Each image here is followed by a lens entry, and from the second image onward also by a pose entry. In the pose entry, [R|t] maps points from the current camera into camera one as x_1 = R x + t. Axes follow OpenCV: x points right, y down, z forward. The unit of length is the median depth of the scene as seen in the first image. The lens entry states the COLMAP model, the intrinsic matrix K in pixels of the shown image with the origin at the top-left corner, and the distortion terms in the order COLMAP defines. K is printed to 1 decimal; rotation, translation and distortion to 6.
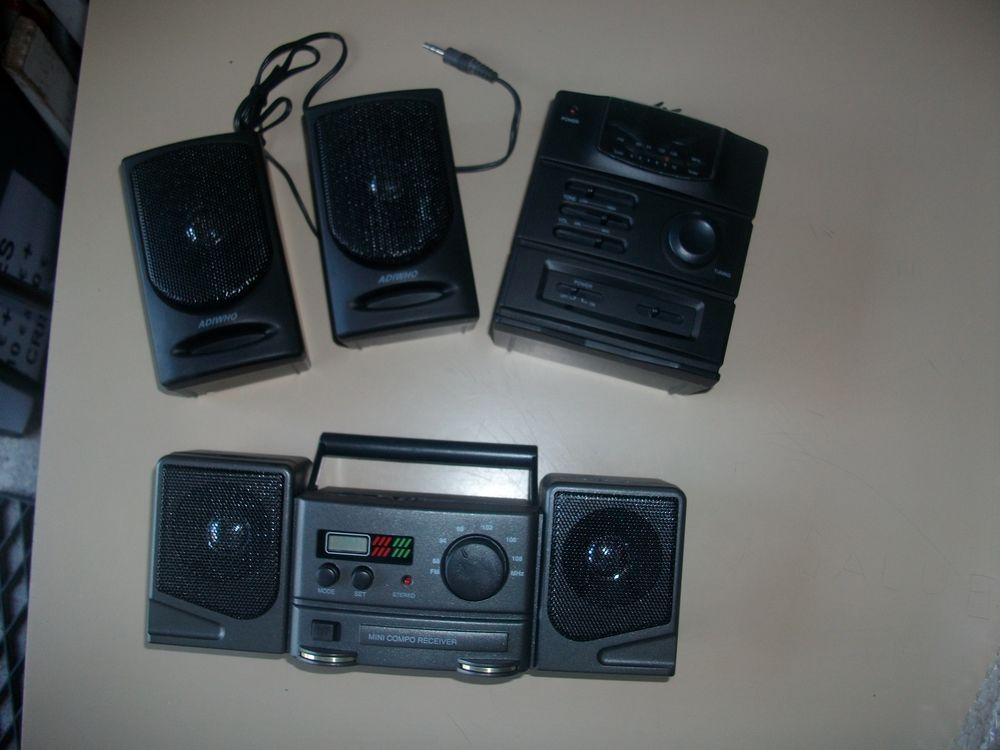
lens RADIAL K [[963.4, 0, 500.0], [0, 963.4, 375.0], [0, 0, 1]] dist [-0.126369, 0.013716]
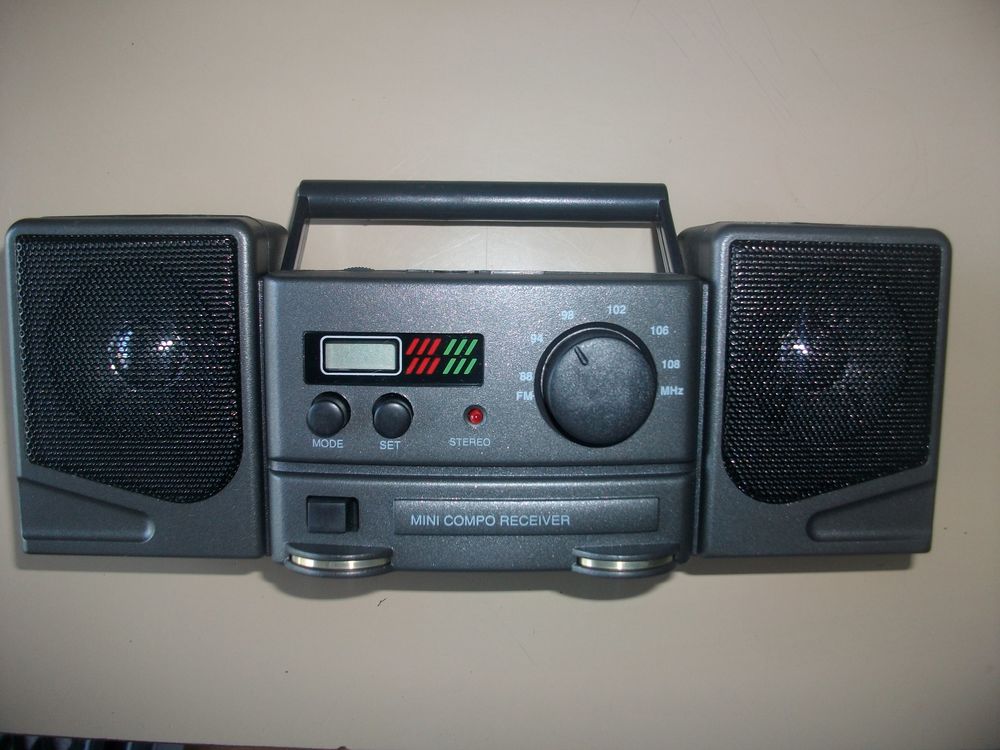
lens RADIAL K [[963.4, 0, 500.0], [0, 963.4, 375.0], [0, 0, 1]] dist [-0.126369, 0.013716]
pose [[0.998460, -0.054810, 0.008602, -0.085453], [0.052961, 0.987777, 0.146602, 0.111696], [-0.016533, -0.145920, 0.989158, 0.456086]]
